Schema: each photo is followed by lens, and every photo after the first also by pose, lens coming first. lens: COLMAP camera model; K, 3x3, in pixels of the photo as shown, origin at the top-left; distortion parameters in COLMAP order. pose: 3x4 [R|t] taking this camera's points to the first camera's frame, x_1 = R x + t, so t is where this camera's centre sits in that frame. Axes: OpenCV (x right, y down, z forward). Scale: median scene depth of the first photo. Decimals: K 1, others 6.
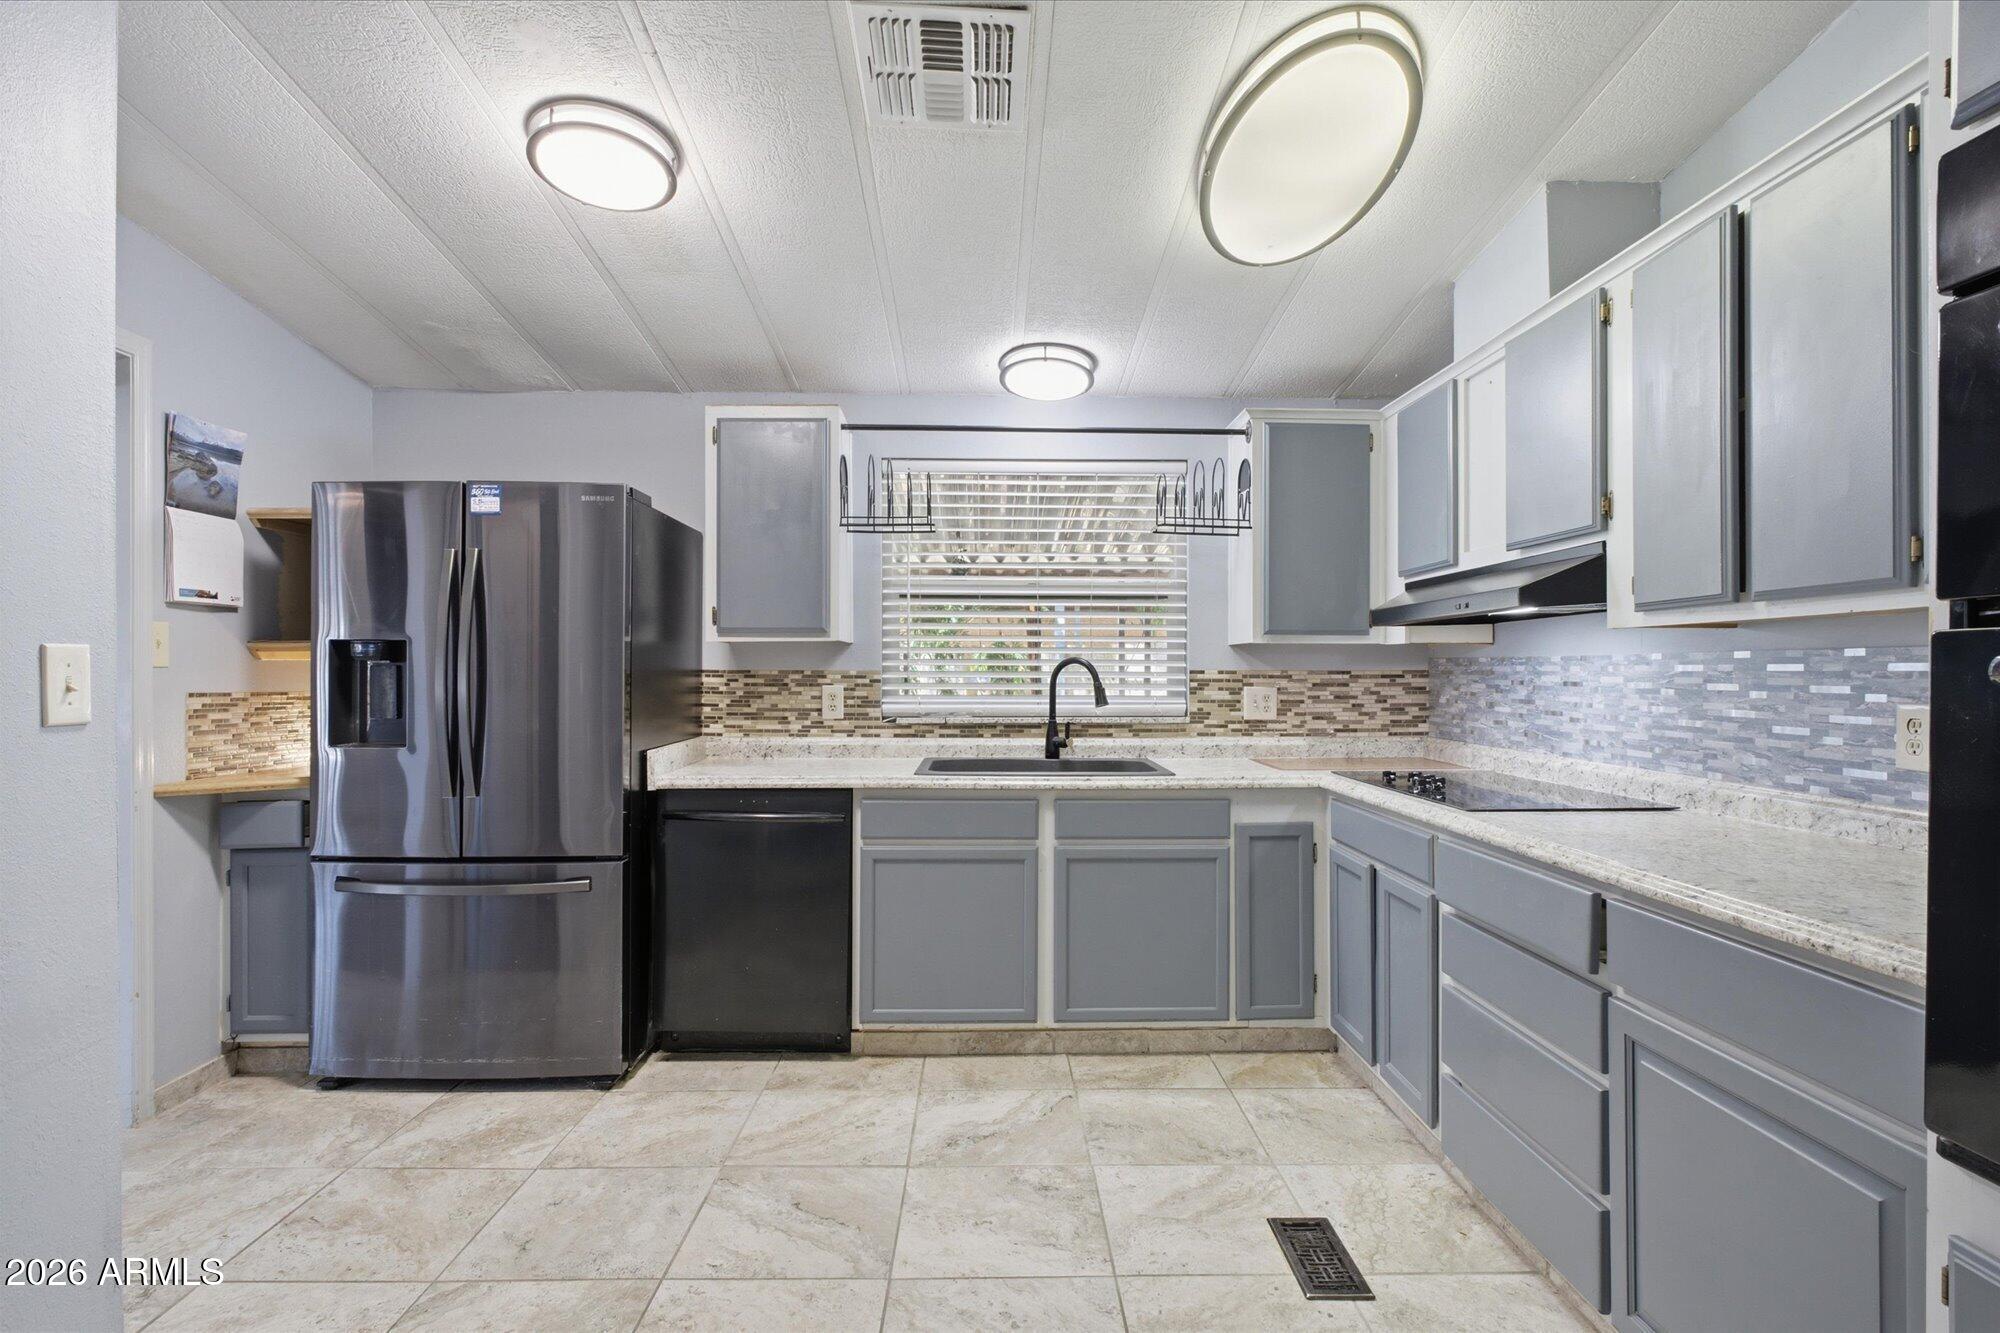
lens RADIAL K [[1010.5, 0, 1012.0], [0, 1010.5, 671.7], [0, 0, 1]] dist [-0.003260, 0.000948]
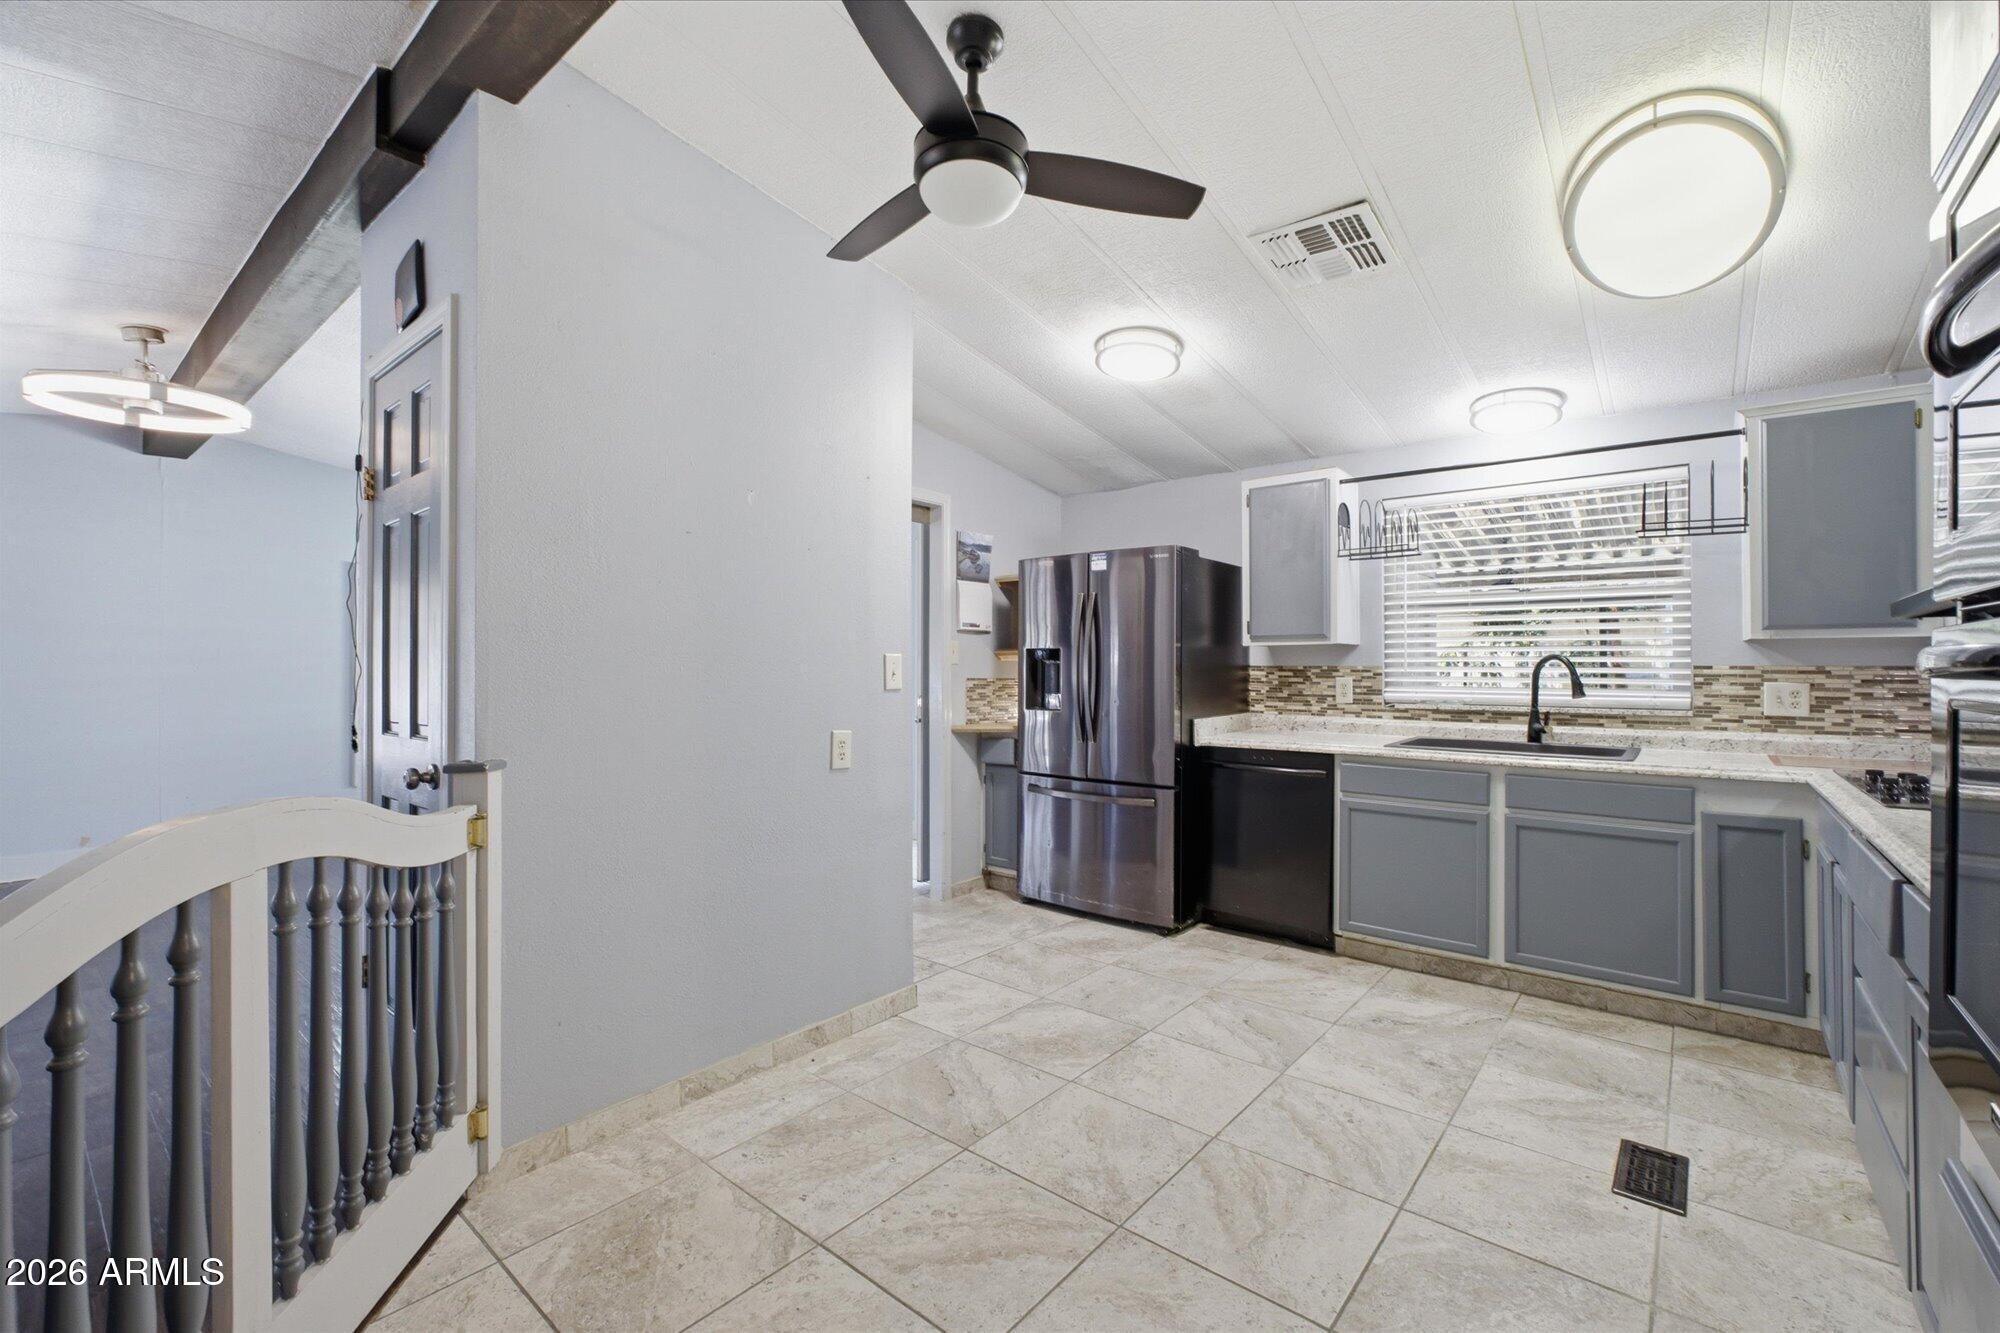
lens RADIAL K [[854.9, 0, 1005.3], [0, 854.9, 660.8], [0, 0, 1]] dist [-0.002000, 0.000031]
pose [[0.757852, -0.004401, -0.652411, 0.254010], [-0.000766, 0.999971, -0.007636, 0.001018], [0.652426, 0.006287, 0.757827, -0.147225]]
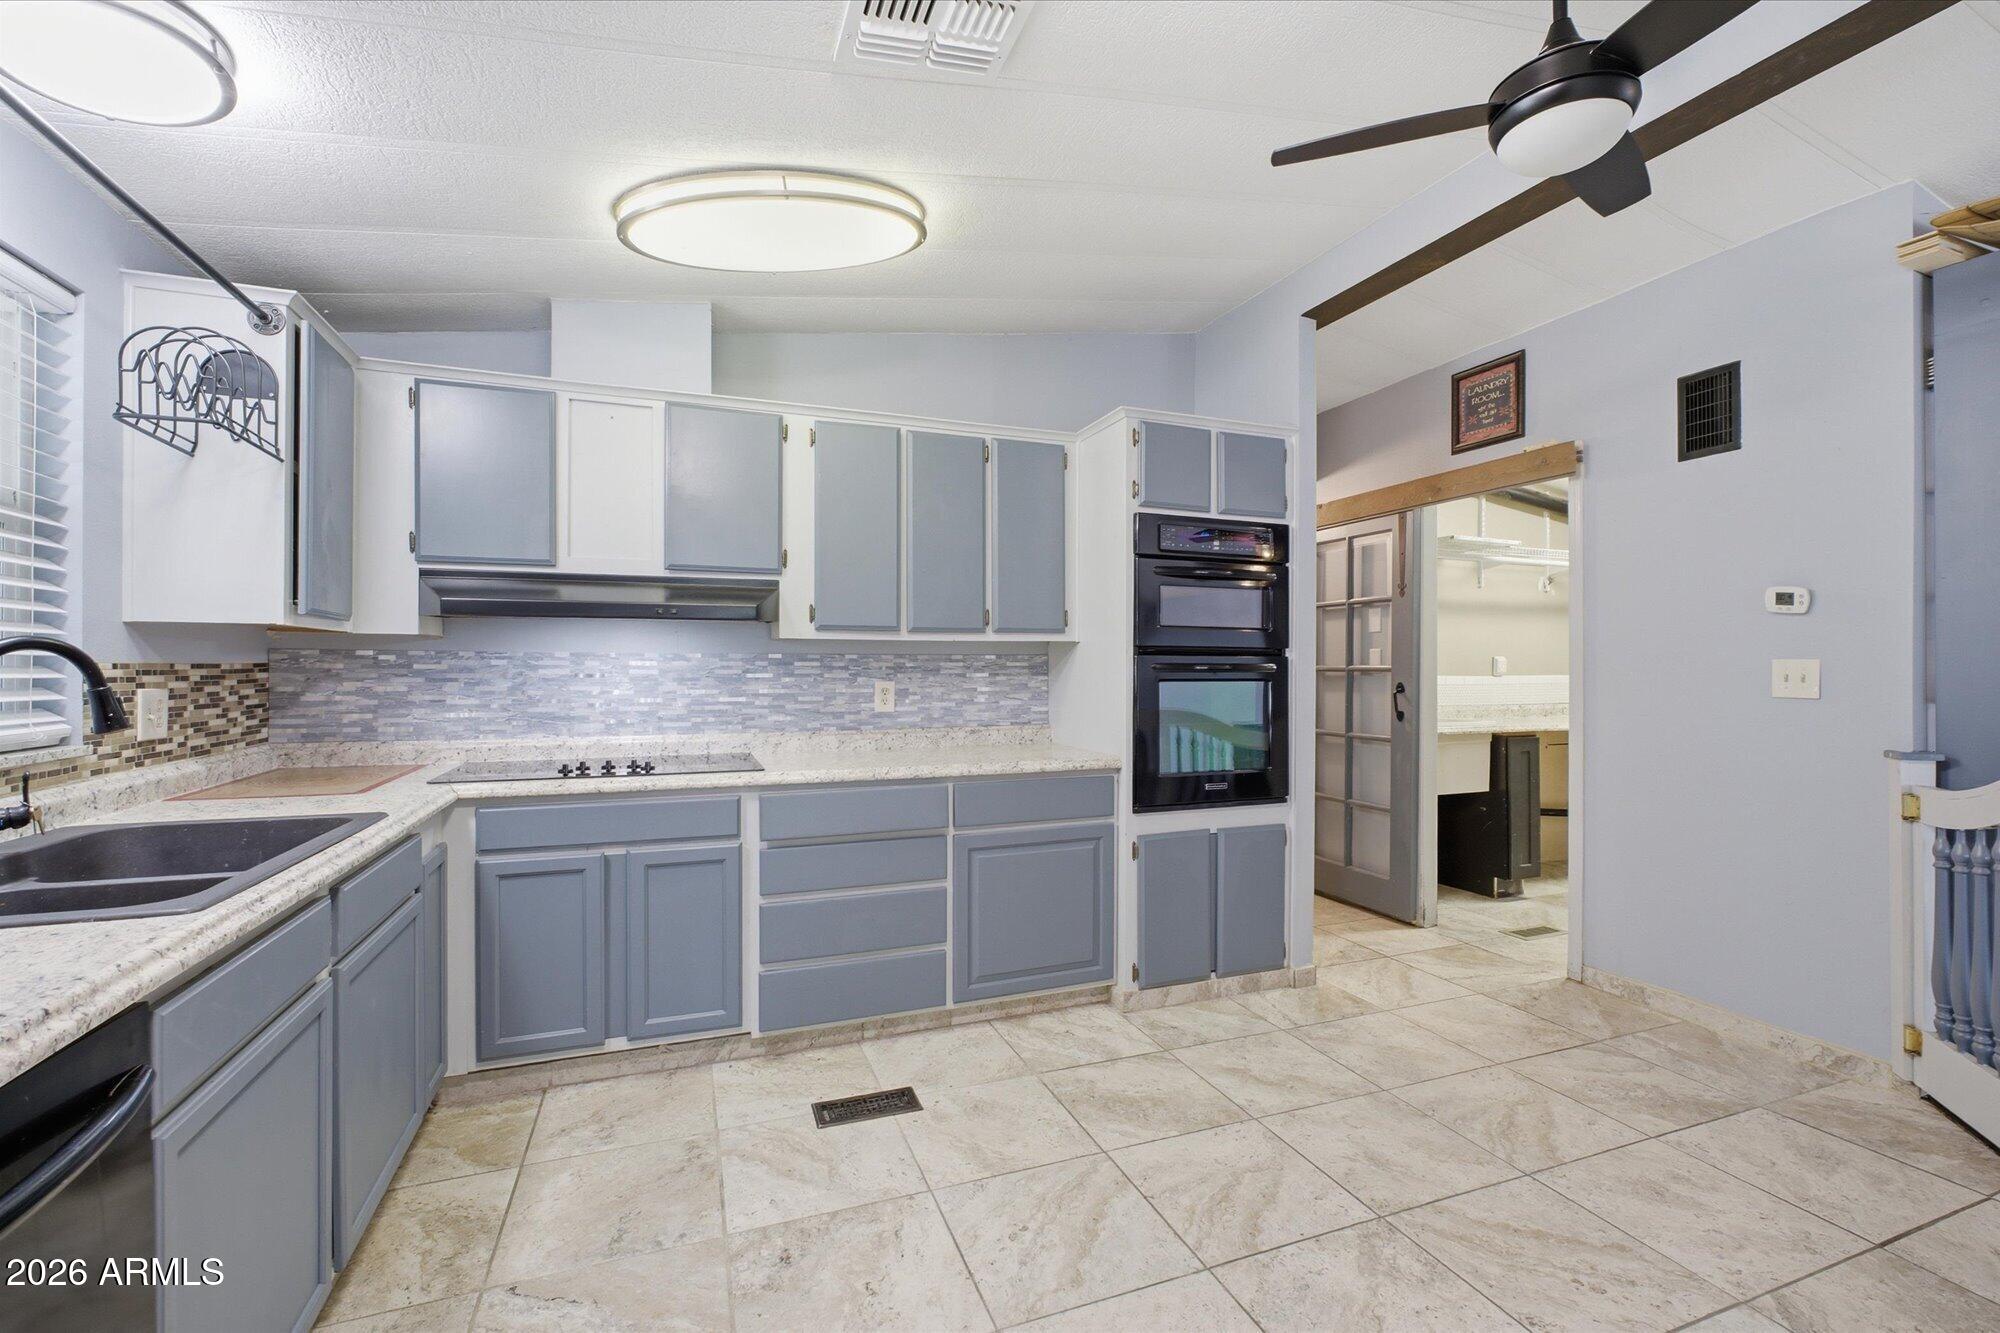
lens RADIAL K [[865.3, 0, 1008.8], [0, 865.3, 668.9], [0, 0, 1]] dist [-0.013681, -0.000039]
pose [[-0.345448, -0.005021, 0.938424, -0.548743], [-0.003379, 0.999986, 0.004106, -0.001970], [-0.938432, -0.001752, -0.345460, 0.811014]]
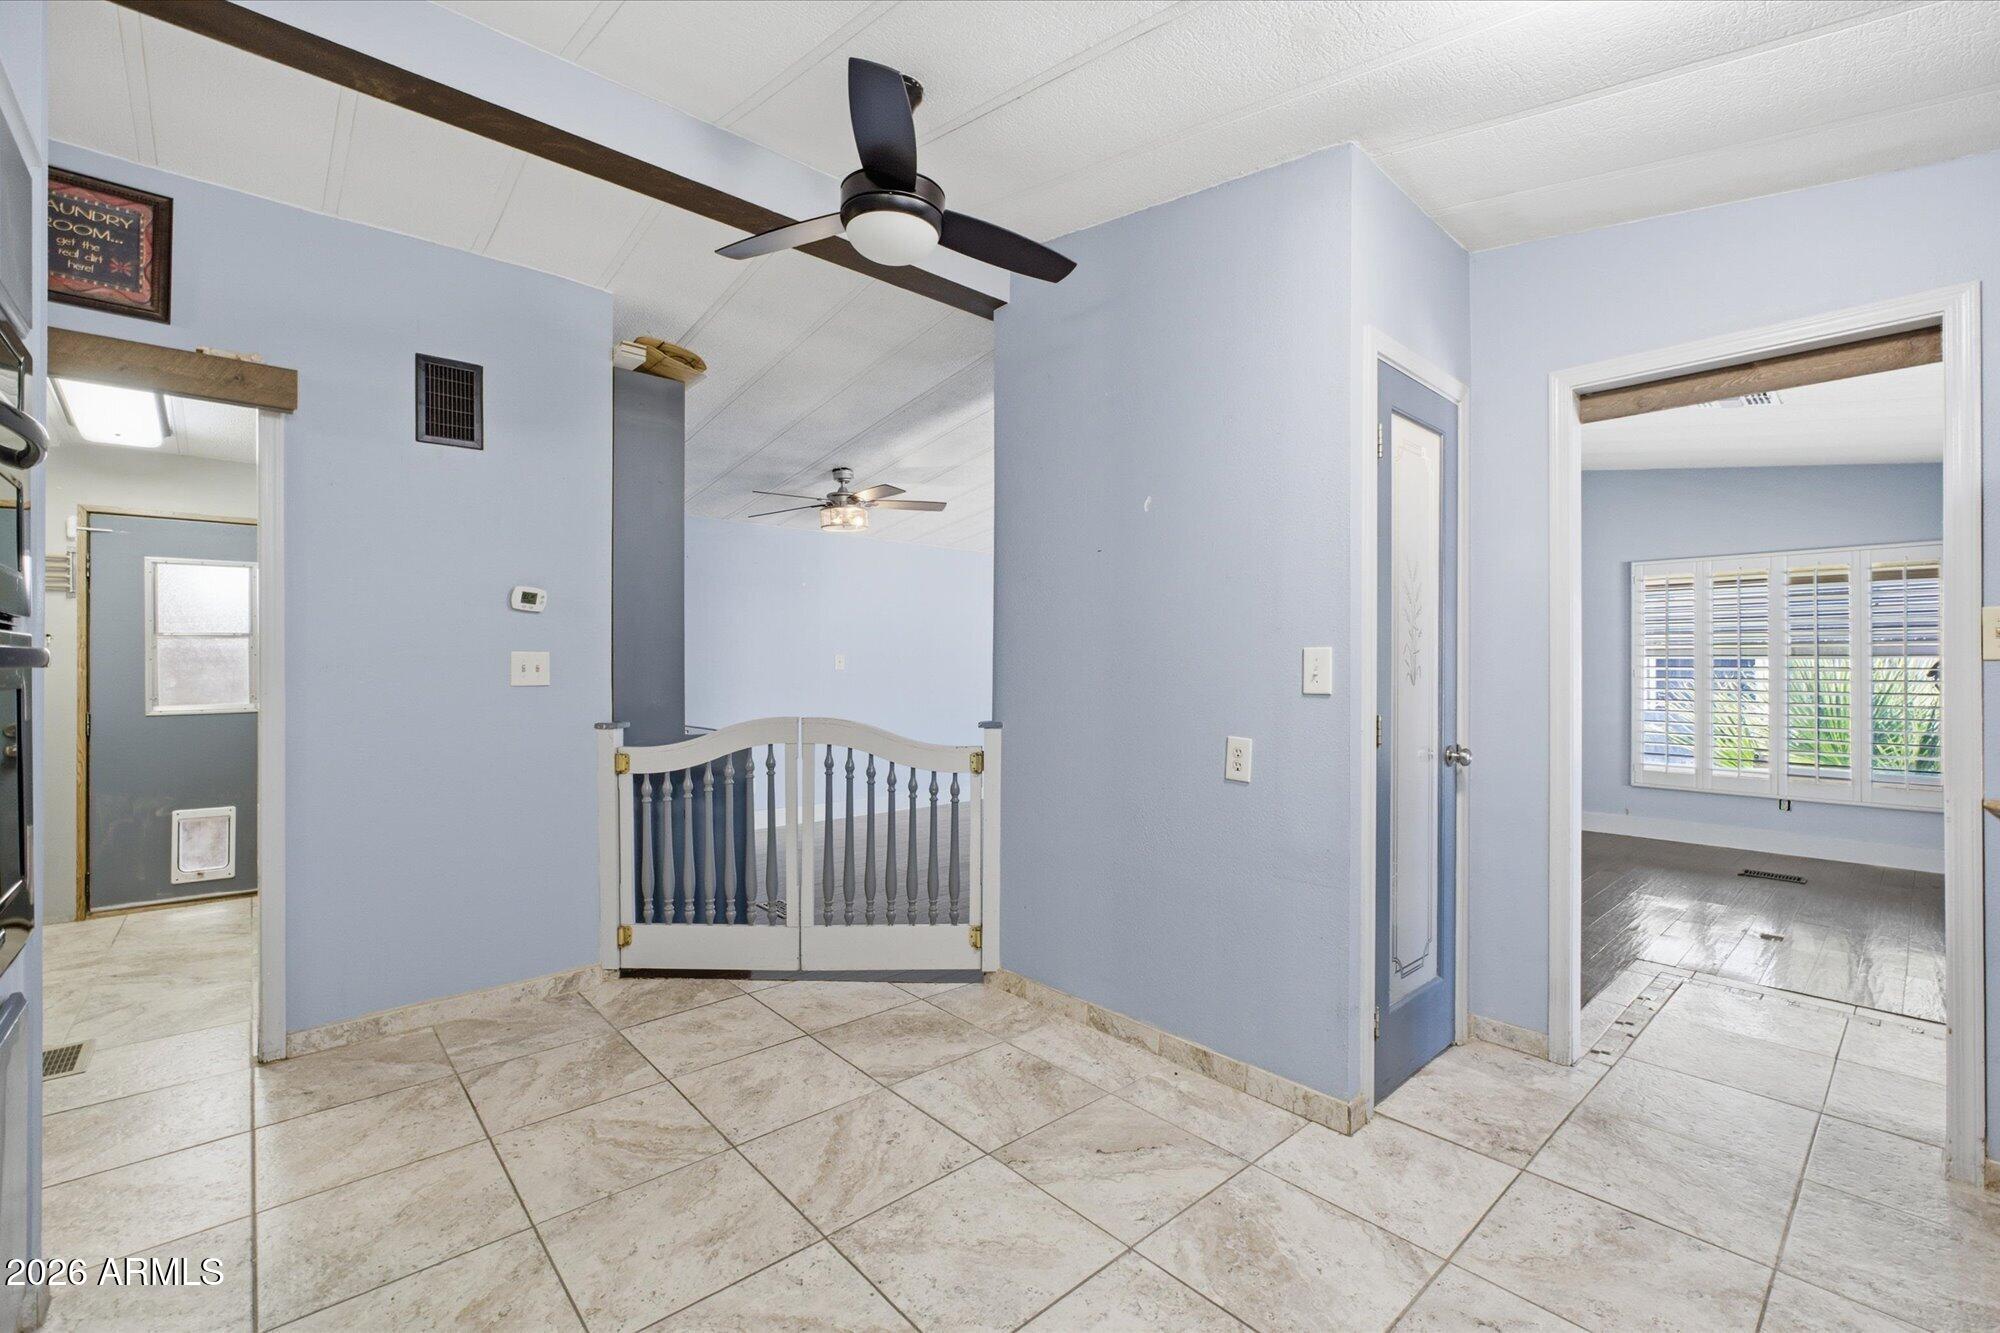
lens RADIAL K [[854.9, 0, 1005.3], [0, 854.9, 660.8], [0, 0, 1]] dist [-0.002000, 0.000031]
pose [[-0.754448, -0.003661, -0.656349, 0.214599], [-0.003573, 0.999993, -0.001471, -0.000858], [0.656350, 0.001235, -0.754456, 0.866781]]
